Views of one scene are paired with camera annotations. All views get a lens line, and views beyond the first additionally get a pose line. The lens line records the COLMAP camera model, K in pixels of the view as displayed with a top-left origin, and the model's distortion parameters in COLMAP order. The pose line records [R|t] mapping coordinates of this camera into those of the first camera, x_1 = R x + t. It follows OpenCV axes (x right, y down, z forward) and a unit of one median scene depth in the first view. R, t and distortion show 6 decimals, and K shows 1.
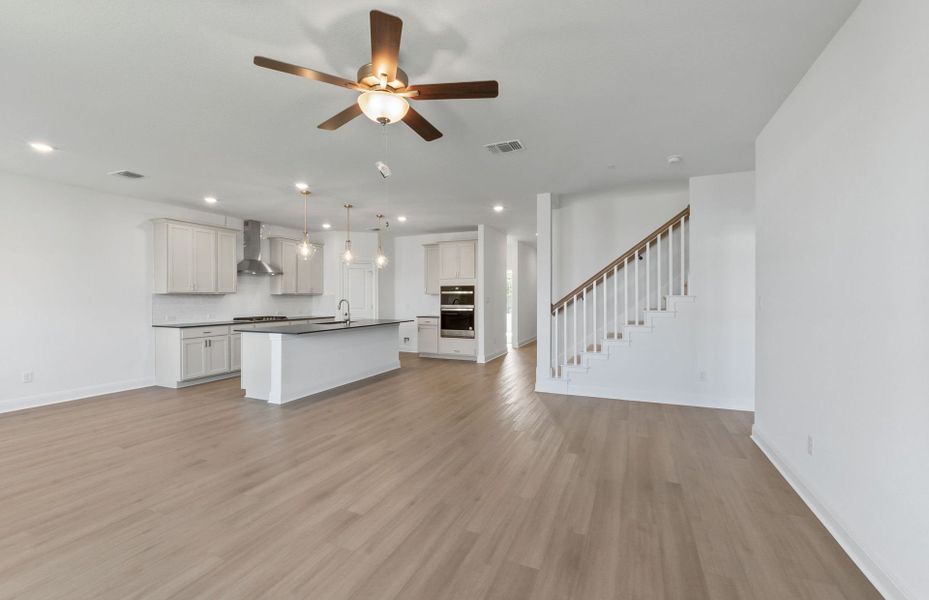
lens RADIAL K [[398.2, 0, 455.6], [0, 398.2, 295.0], [0, 0, 1]] dist [-0.000192, -0.000621]
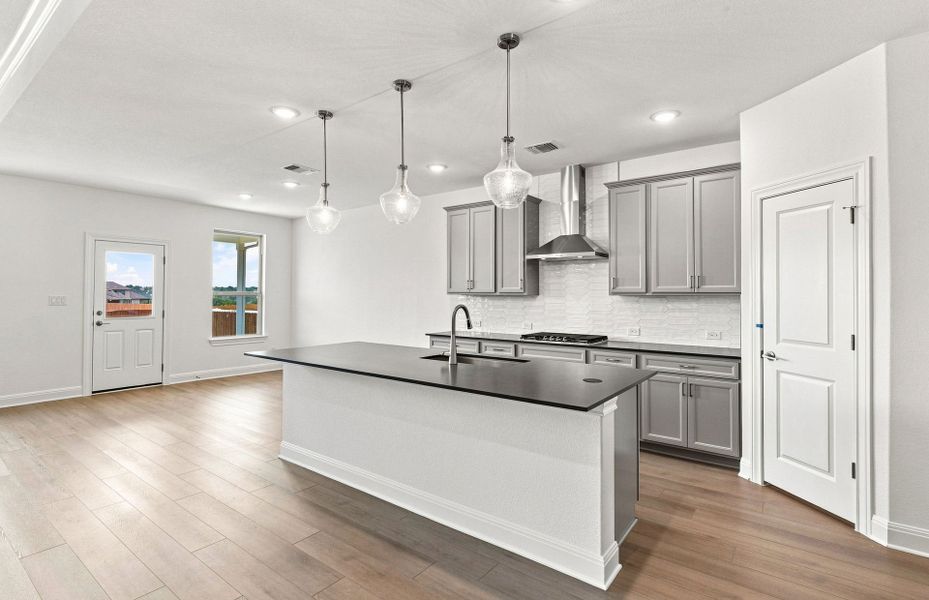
lens RADIAL K [[451.5, 0, 455.7], [0, 451.5, 287.5], [0, 0, 1]] dist [-0.002633, -0.001370]
pose [[-0.242418, -0.015078, -0.970055, 0.154114], [-0.002295, 0.999885, -0.014968, -0.001236], [0.970169, -0.001402, -0.242425, 0.948975]]
